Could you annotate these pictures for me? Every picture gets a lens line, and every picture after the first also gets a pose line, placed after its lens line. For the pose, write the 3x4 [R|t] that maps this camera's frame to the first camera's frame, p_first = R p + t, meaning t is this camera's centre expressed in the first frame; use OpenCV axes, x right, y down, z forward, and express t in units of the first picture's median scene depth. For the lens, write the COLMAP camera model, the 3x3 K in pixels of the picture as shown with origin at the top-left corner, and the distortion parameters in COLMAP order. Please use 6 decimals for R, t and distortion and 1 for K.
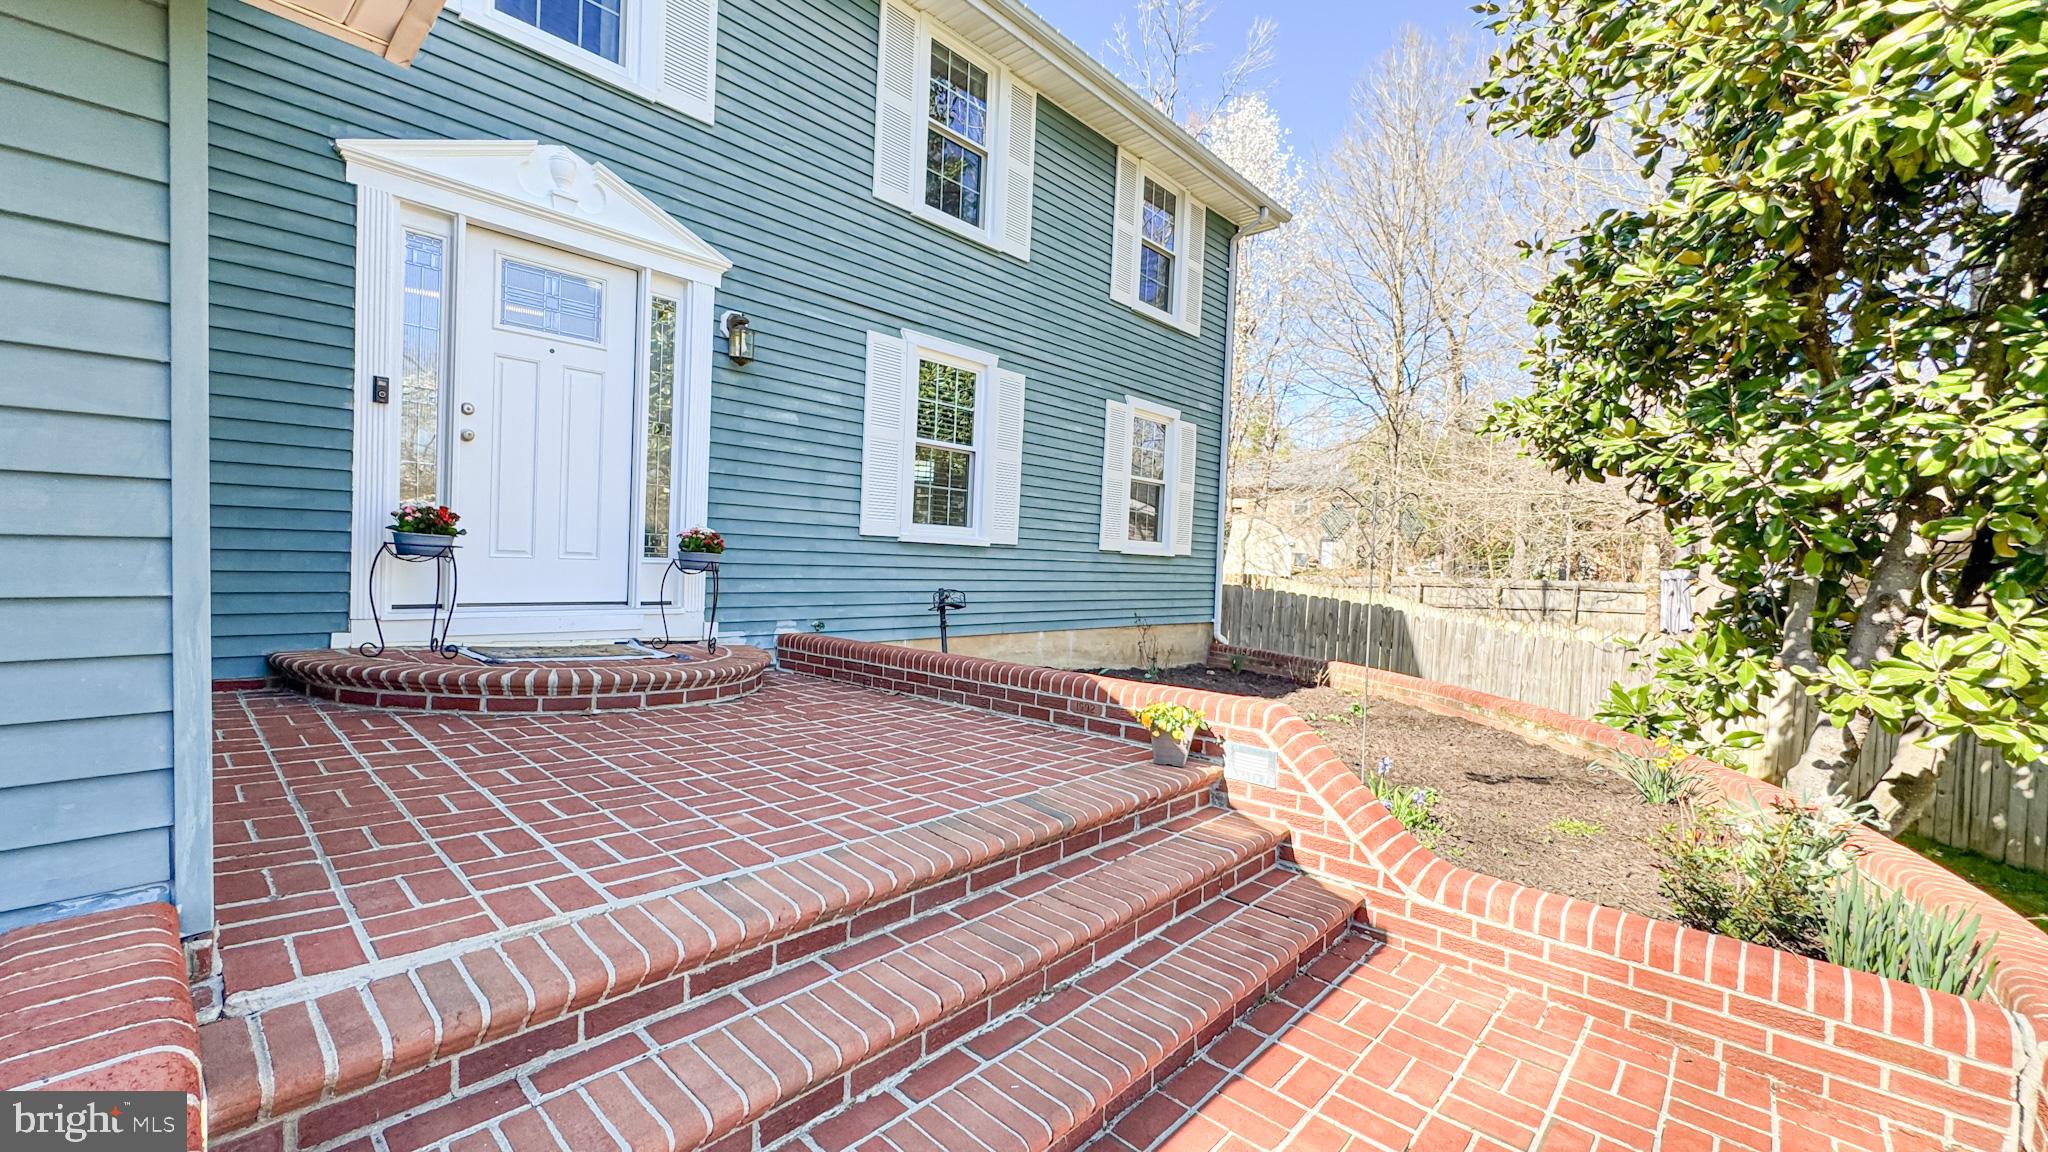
lens RADIAL K [[818.9, 0, 1024.0], [0, 818.9, 576.0], [0, 0, 1]] dist [-0.011435, -0.000128]
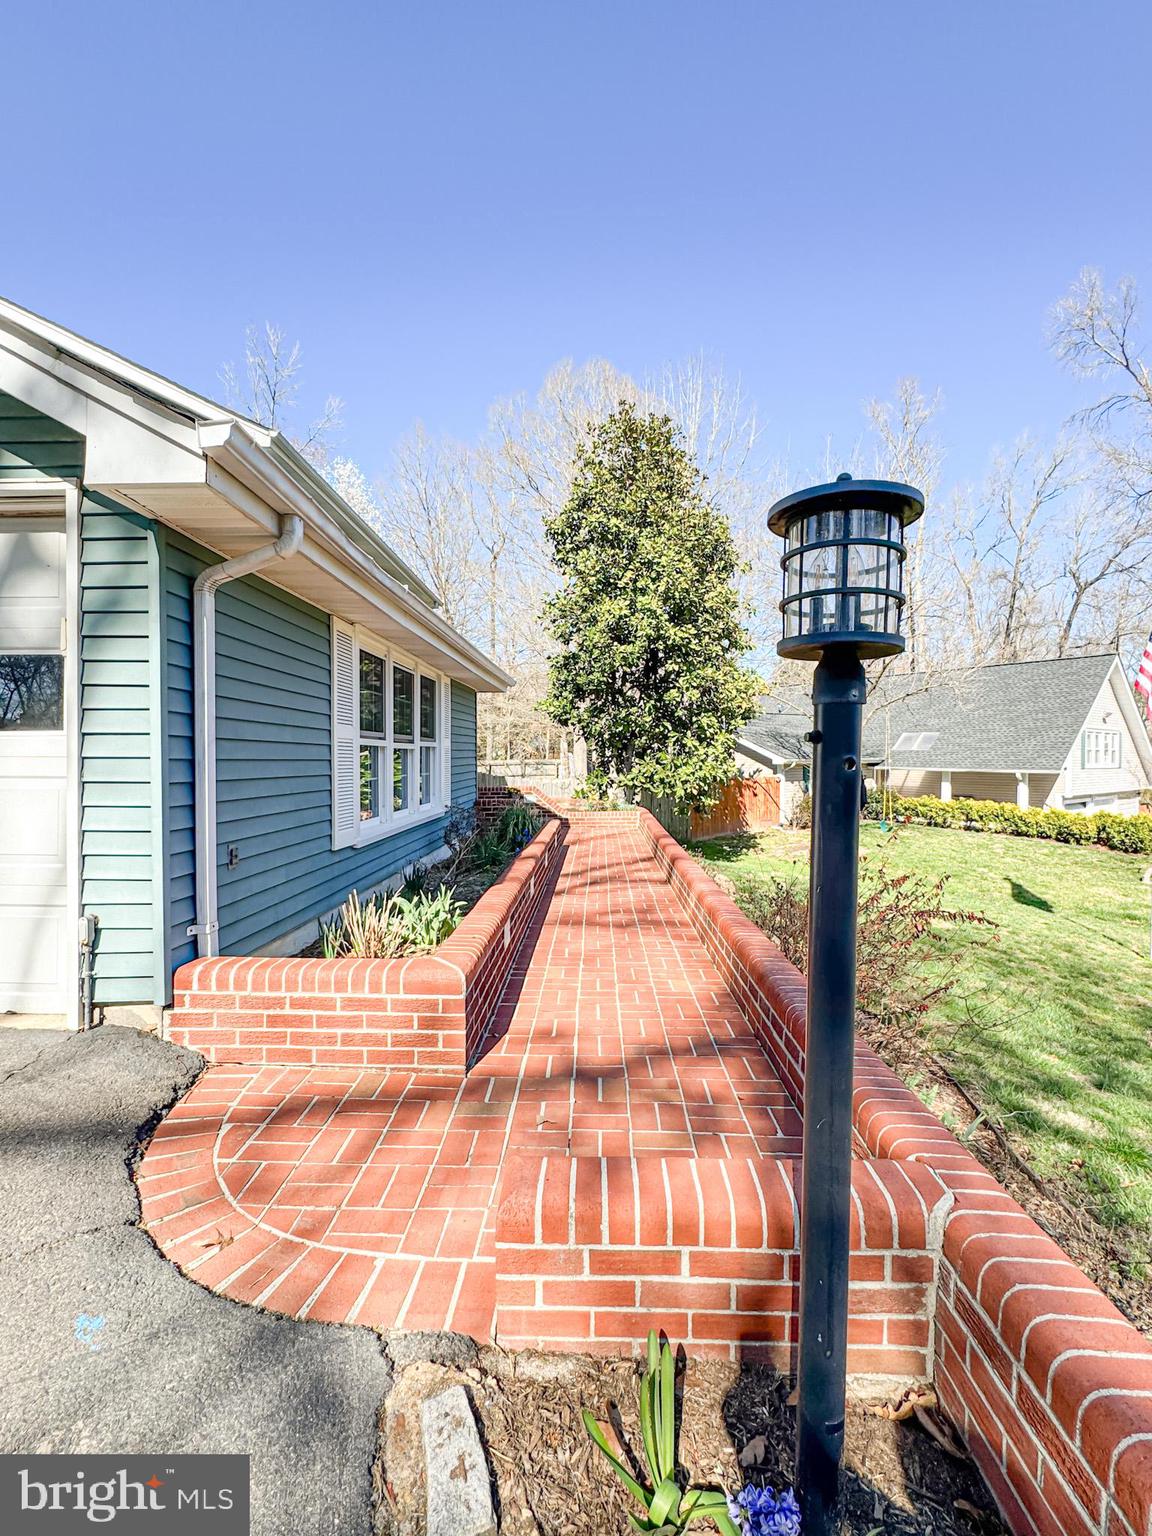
lens RADIAL K [[653.0, 0, 576.0], [0, 653.0, 768.0], [0, 0, 1]] dist [-0.002005, -0.000146]
pose [[0.749369, -0.044173, 0.660677, -1.155746], [0.041442, 0.998945, 0.019784, -0.000748], [-0.660854, 0.012554, 0.750409, -1.140569]]
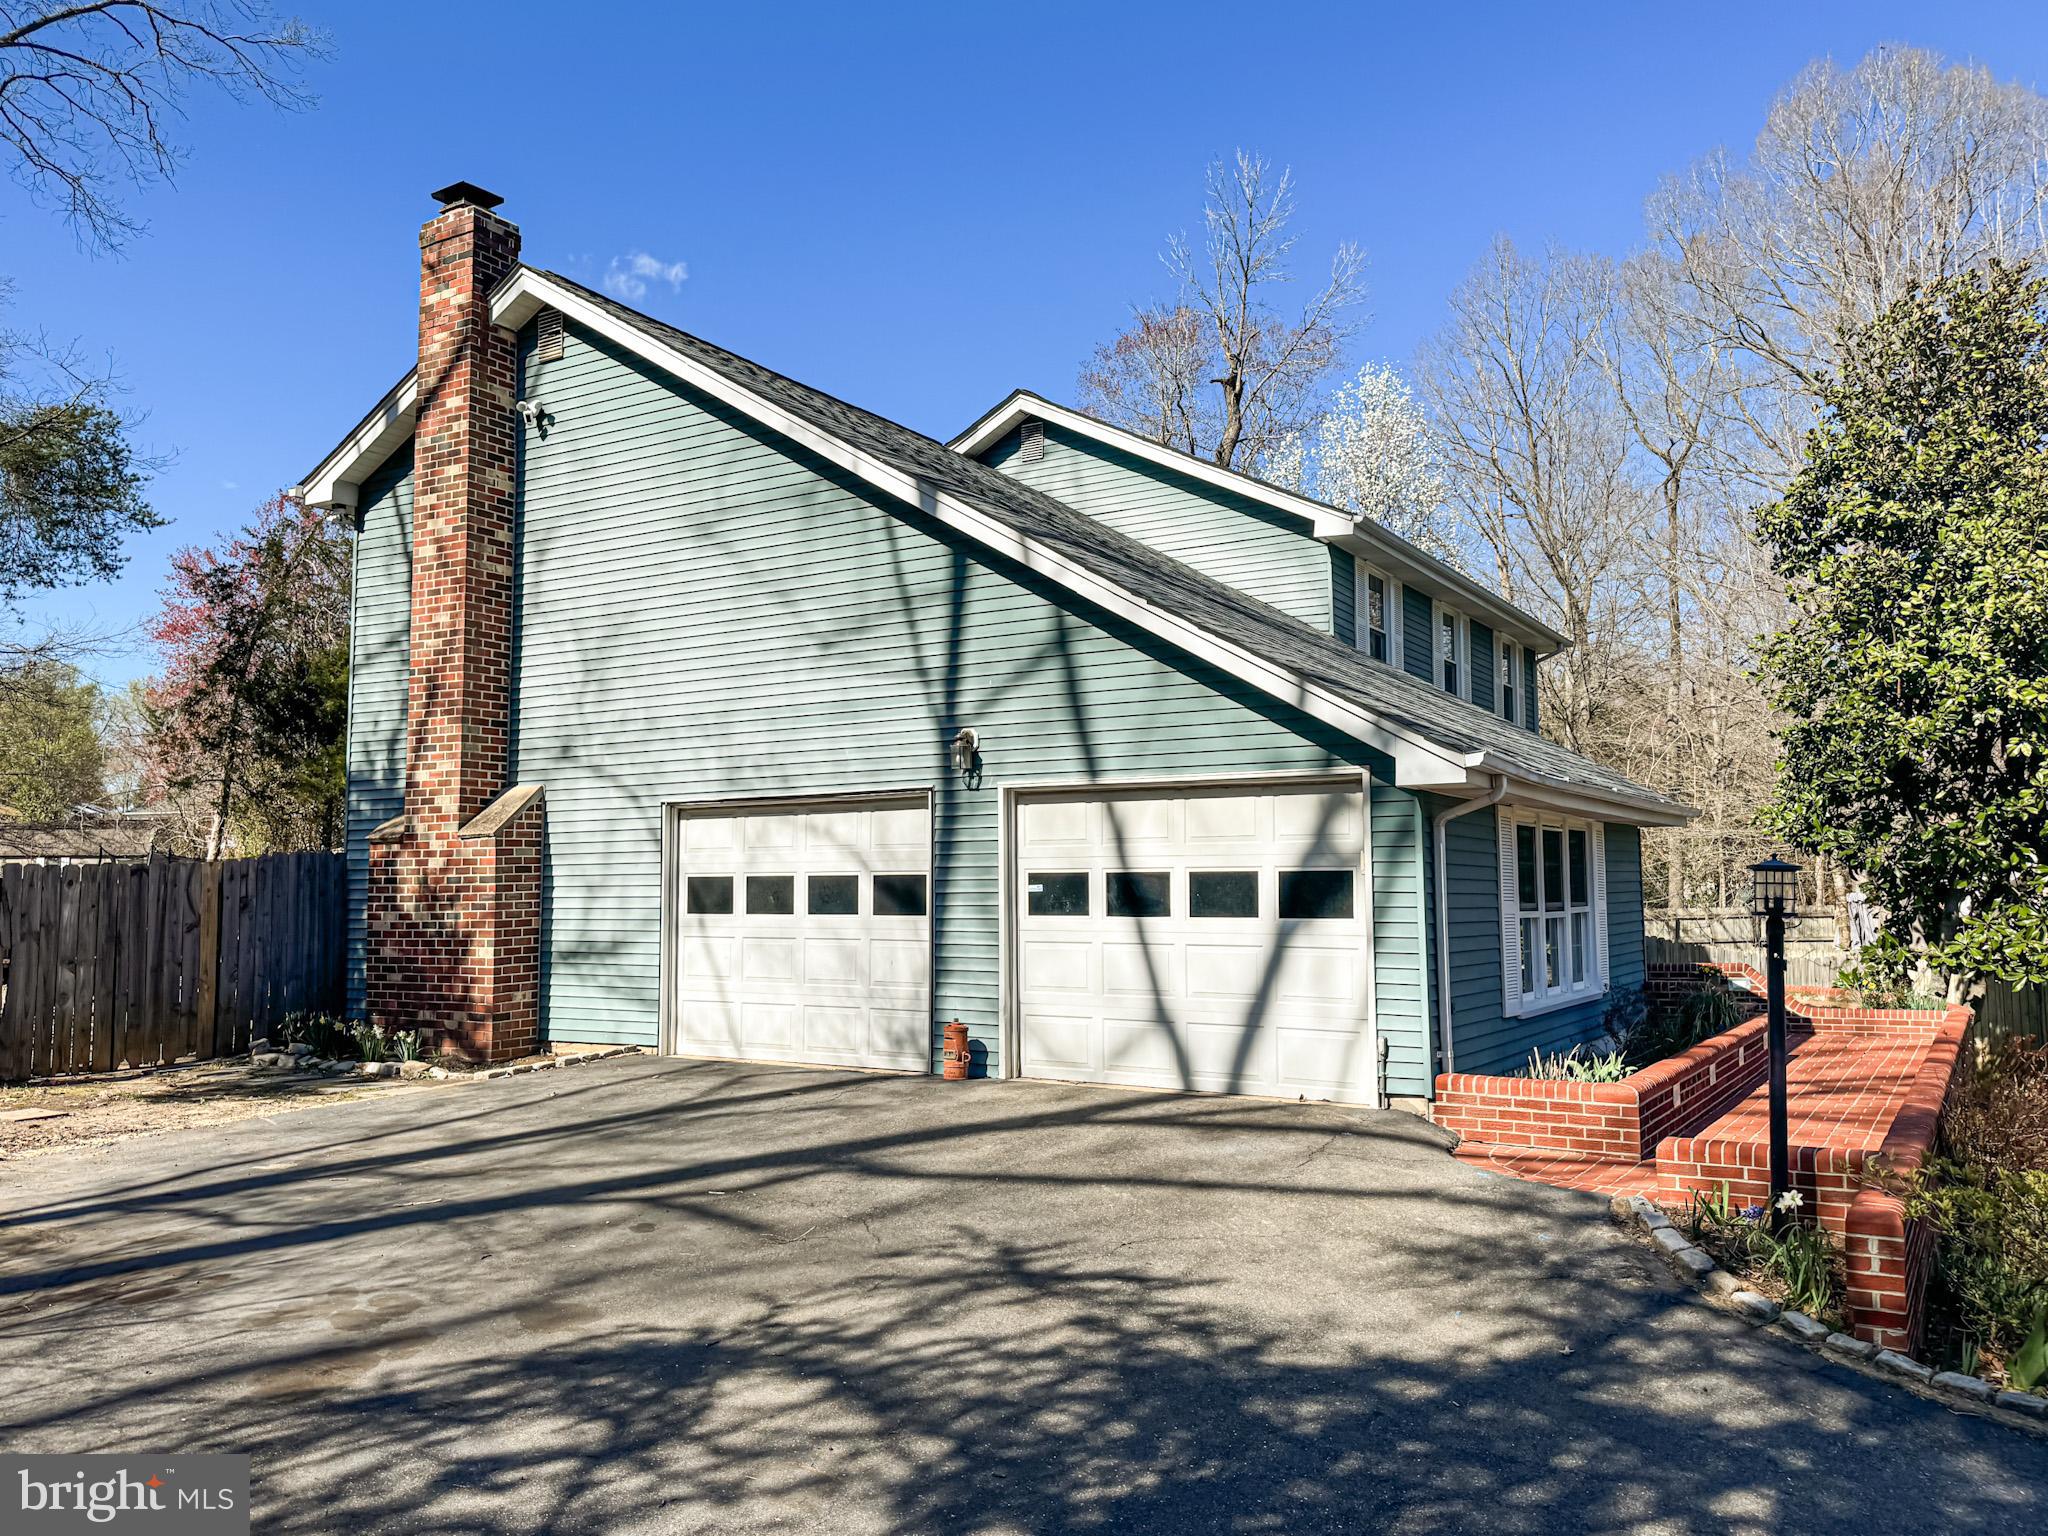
lens RADIAL K [[1524.1, 0, 1024.0], [0, 1524.1, 768.0], [0, 0, 1]] dist [0.112460, -0.180222]
pose [[0.981429, -0.023262, 0.190410, -1.903994], [0.042367, 0.994393, -0.096890, -0.058541], [-0.187089, 0.103158, 0.976912, -2.326971]]
